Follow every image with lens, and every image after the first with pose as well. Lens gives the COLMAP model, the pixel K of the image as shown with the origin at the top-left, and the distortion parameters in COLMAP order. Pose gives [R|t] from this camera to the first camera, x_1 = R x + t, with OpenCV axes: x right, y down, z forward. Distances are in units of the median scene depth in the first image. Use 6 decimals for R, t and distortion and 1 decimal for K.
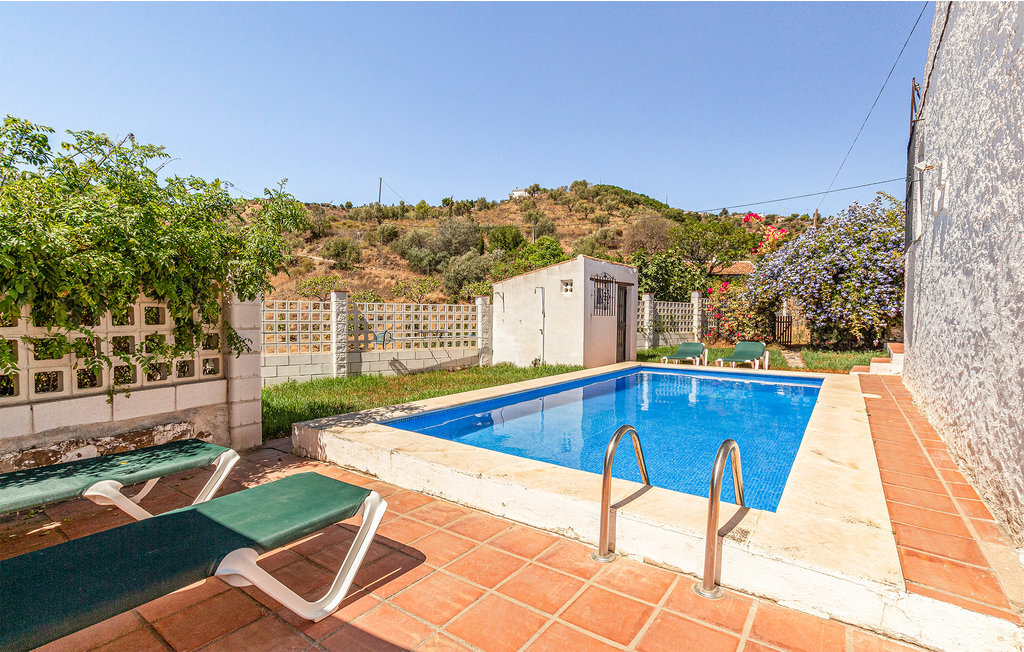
lens RADIAL K [[477.3, 0, 505.9], [0, 477.3, 346.5], [0, 0, 1]] dist [-0.001799, -0.000113]
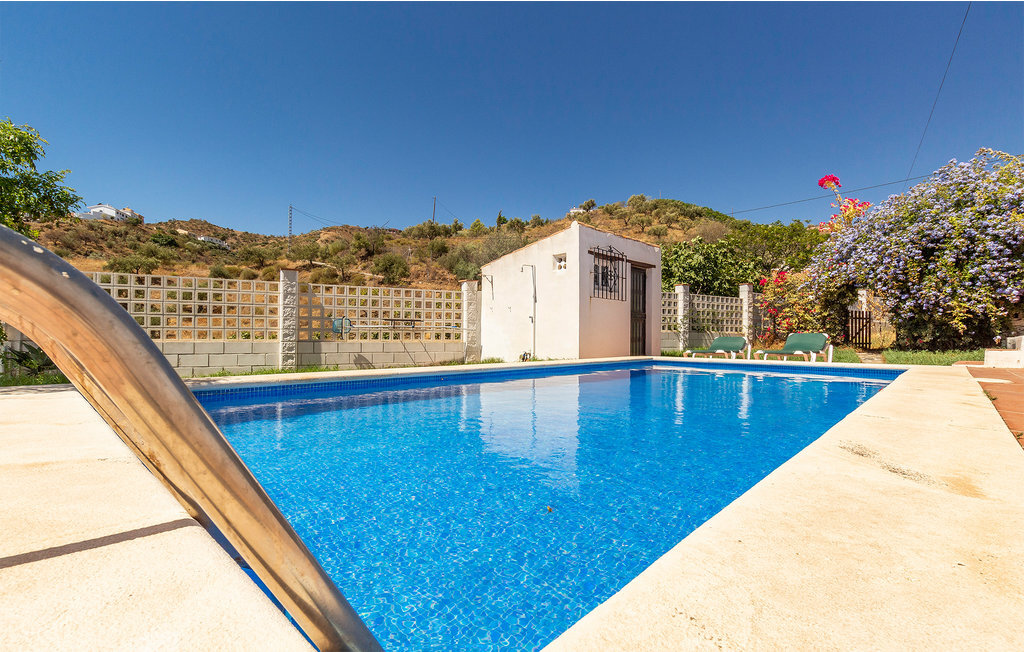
lens RADIAL K [[473.5, 0, 507.7], [0, 473.5, 341.1], [0, 0, 1]] dist [-0.000688, -0.001147]
pose [[0.991424, 0.001456, -0.130680, 0.118154], [-0.008851, 0.998390, -0.056020, 0.043747], [0.130388, 0.056696, 0.989841, 0.162145]]
